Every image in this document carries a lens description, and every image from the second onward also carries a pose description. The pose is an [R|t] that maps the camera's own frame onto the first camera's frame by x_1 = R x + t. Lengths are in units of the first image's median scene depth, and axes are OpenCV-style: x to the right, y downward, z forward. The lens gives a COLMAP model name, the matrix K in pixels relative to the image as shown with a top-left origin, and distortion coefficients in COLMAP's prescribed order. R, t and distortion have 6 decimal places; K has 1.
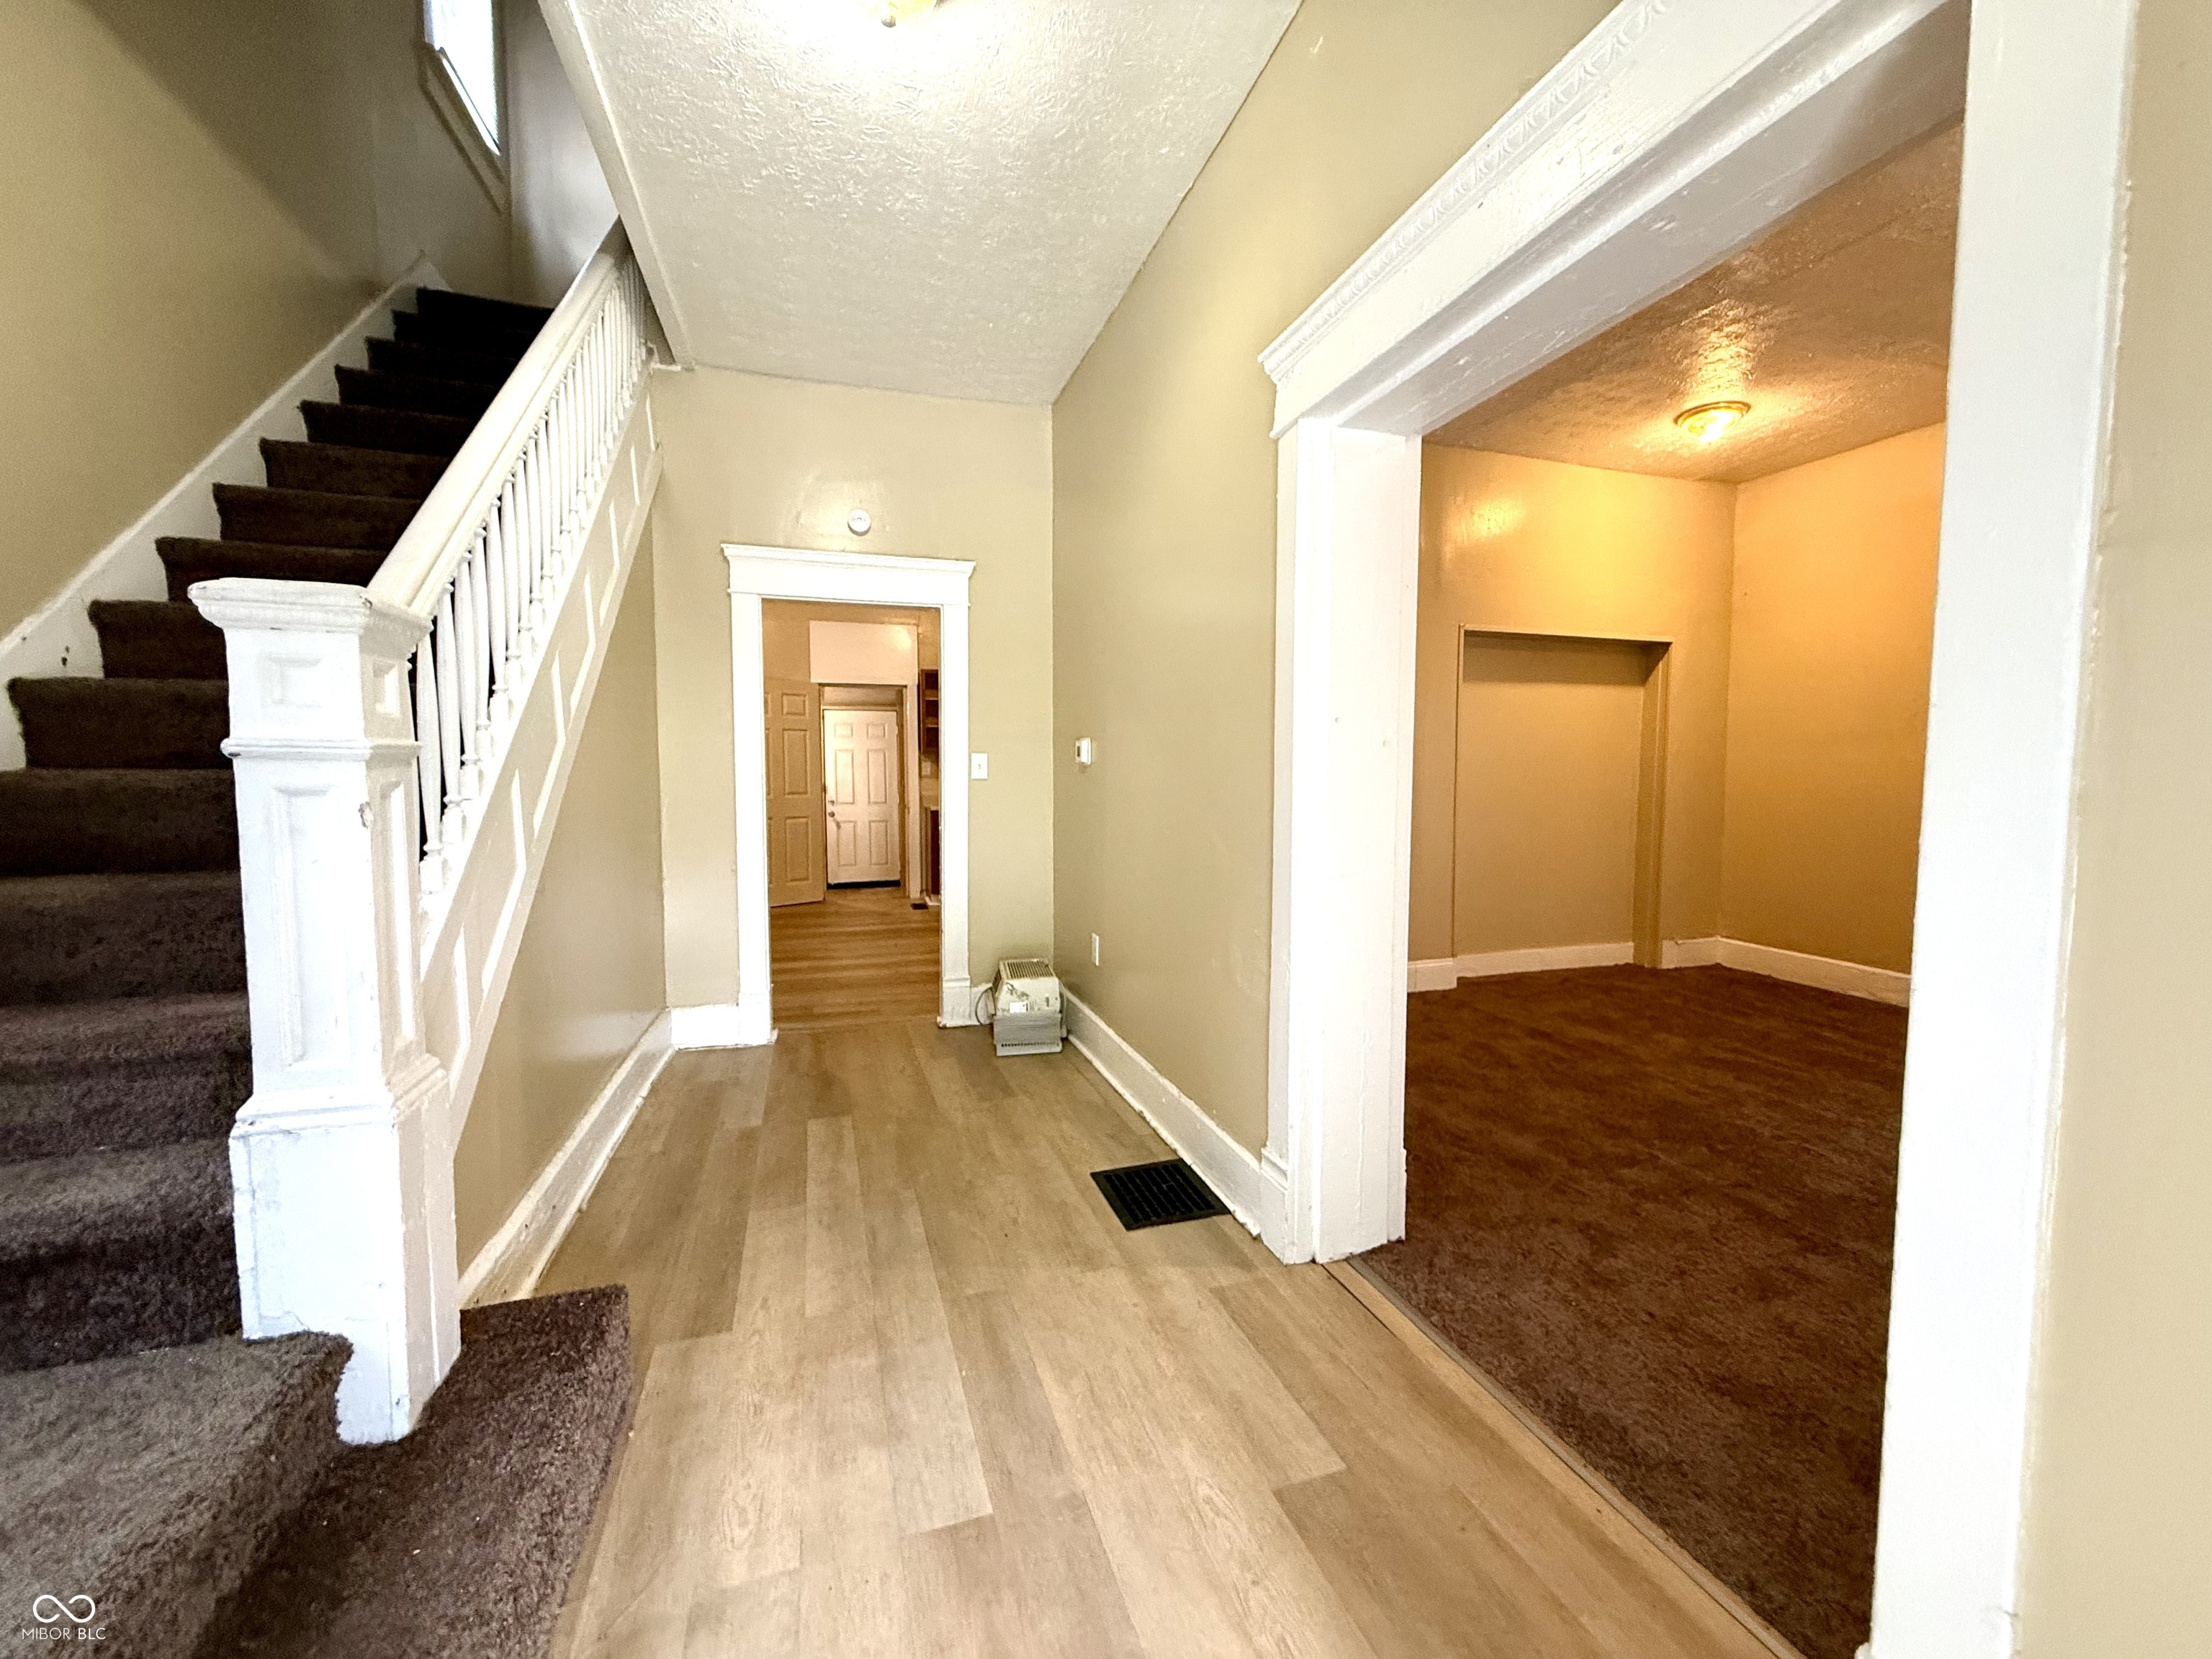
lens RADIAL K [[878.4, 0, 1103.9], [0, 878.4, 830.2], [0, 0, 1]] dist [-0.000402, 0.000106]
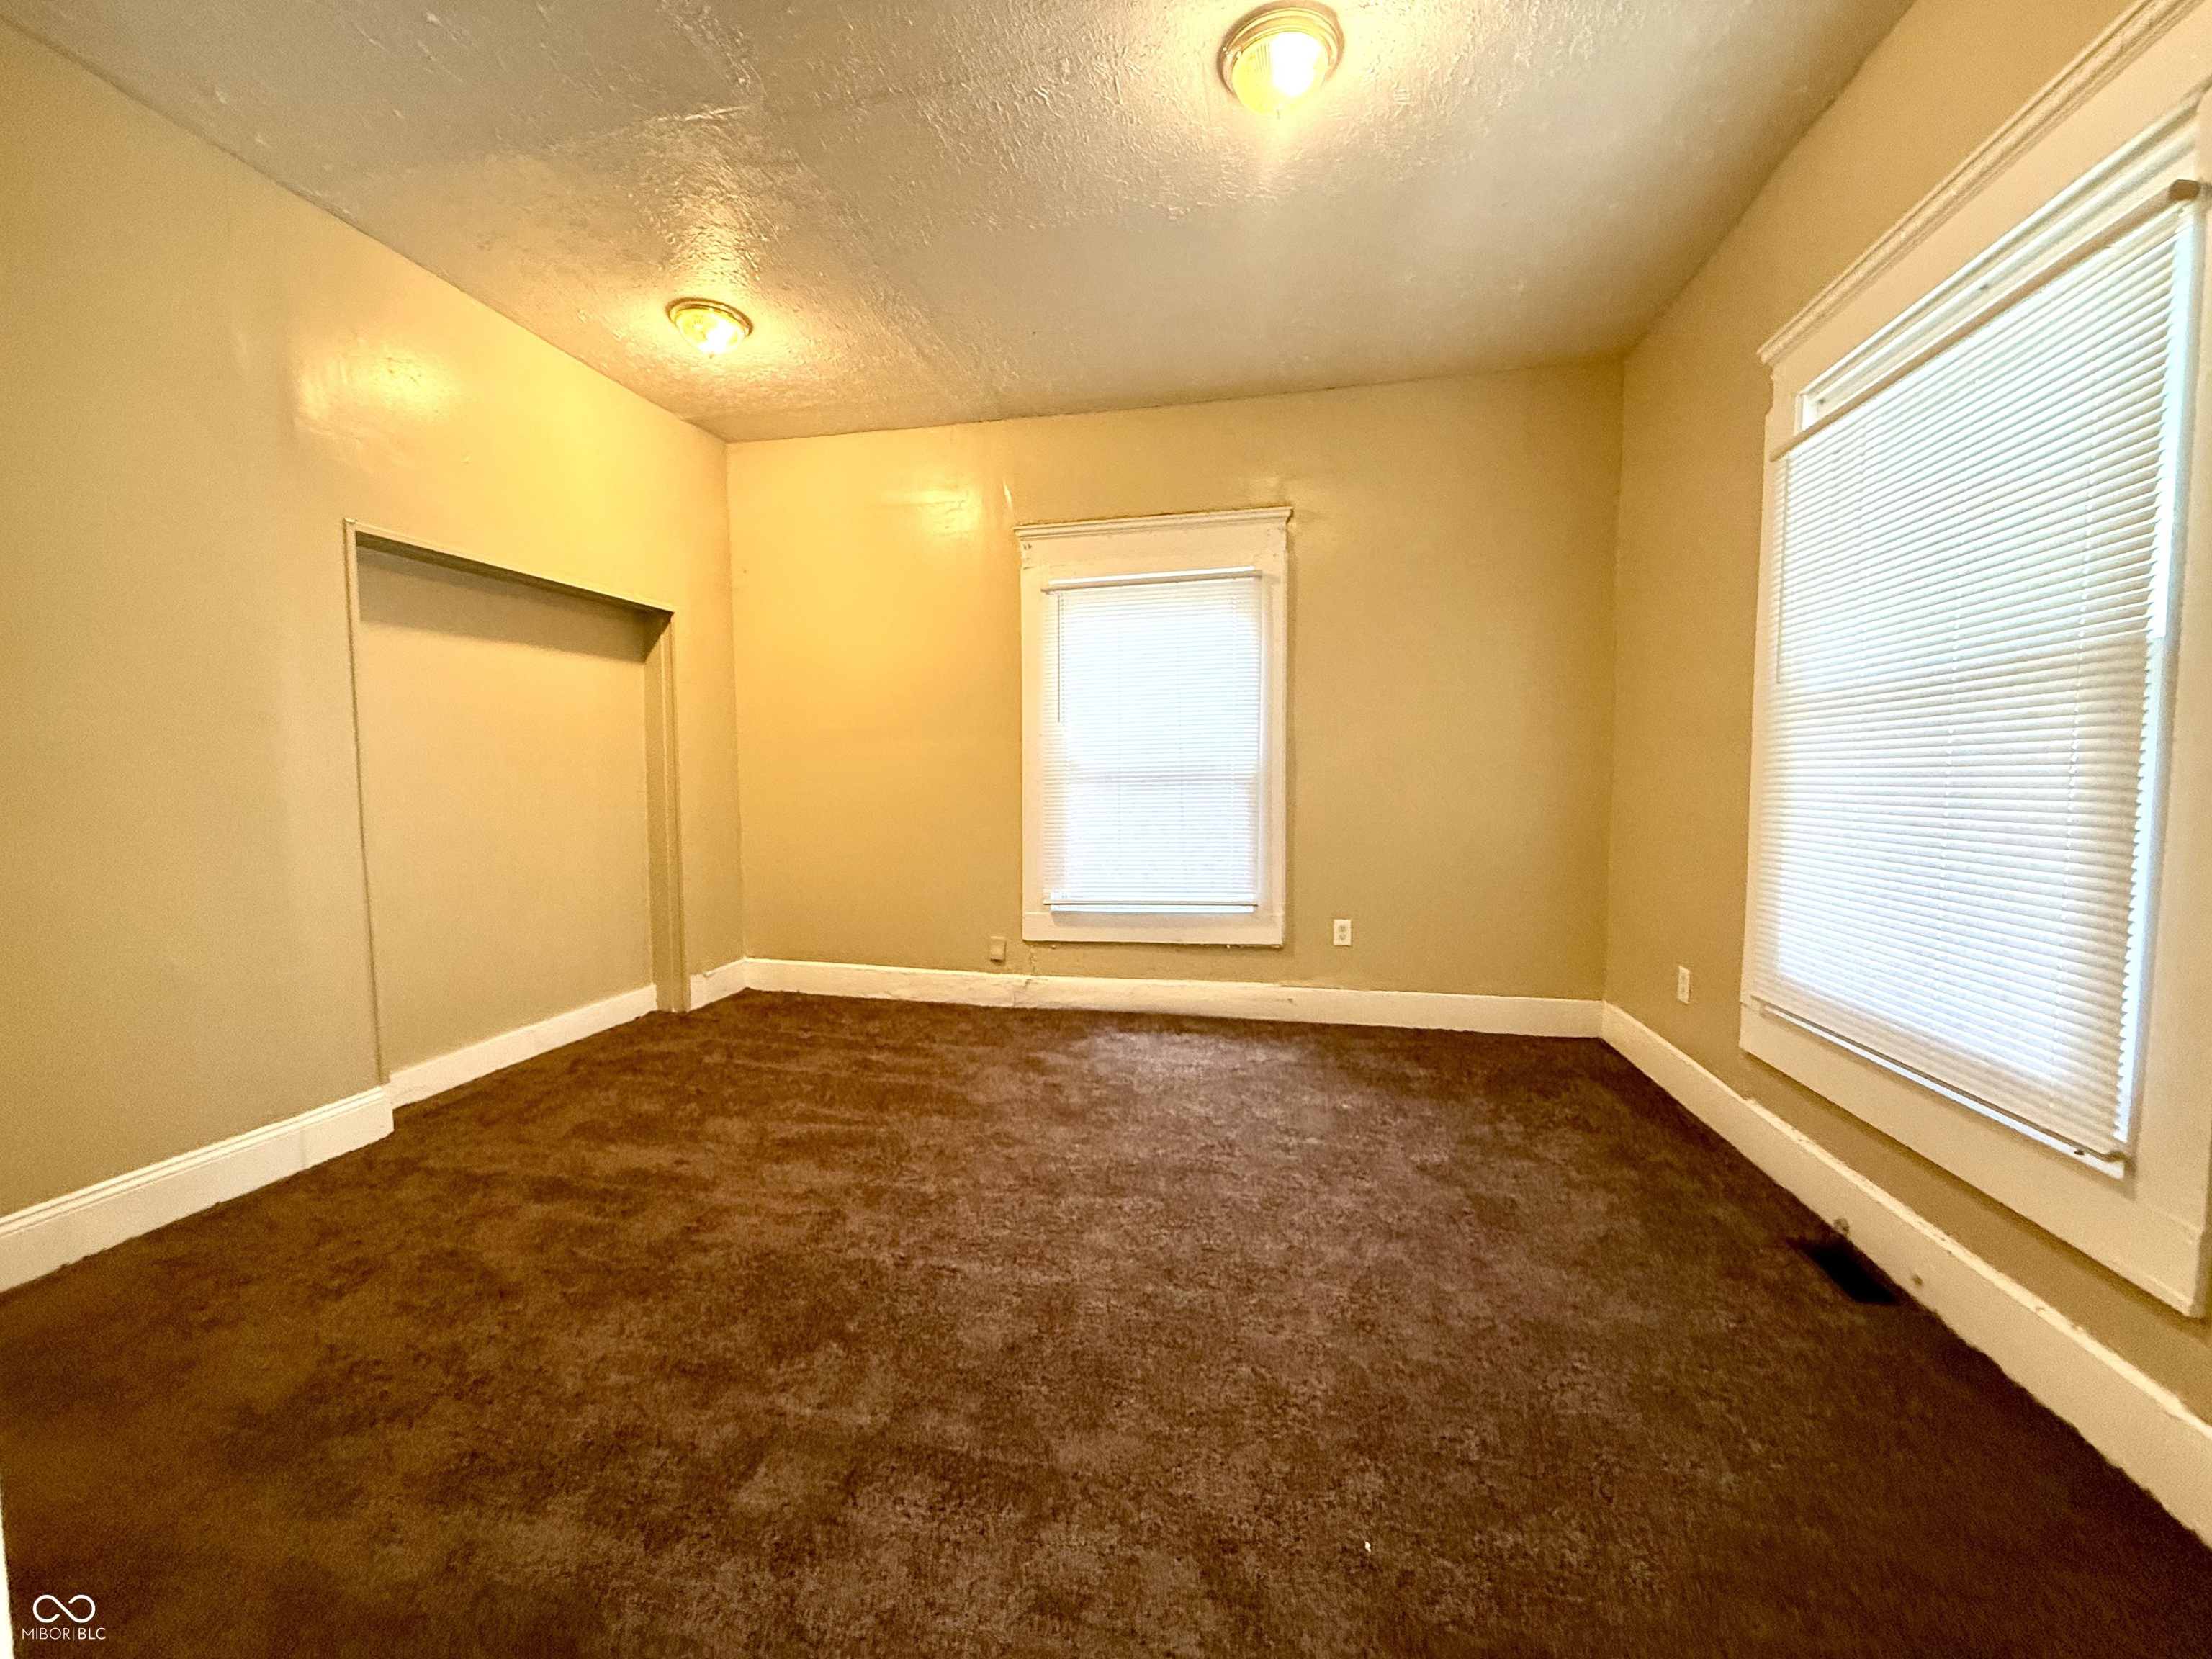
lens RADIAL K [[878.4, 0, 1103.9], [0, 878.4, 830.2], [0, 0, 1]] dist [-0.000402, 0.000106]
pose [[0.491859, -0.061335, 0.868512, 0.159471], [0.057814, 0.997615, 0.037711, -0.025512], [-0.868754, 0.031664, 0.494231, 0.332330]]
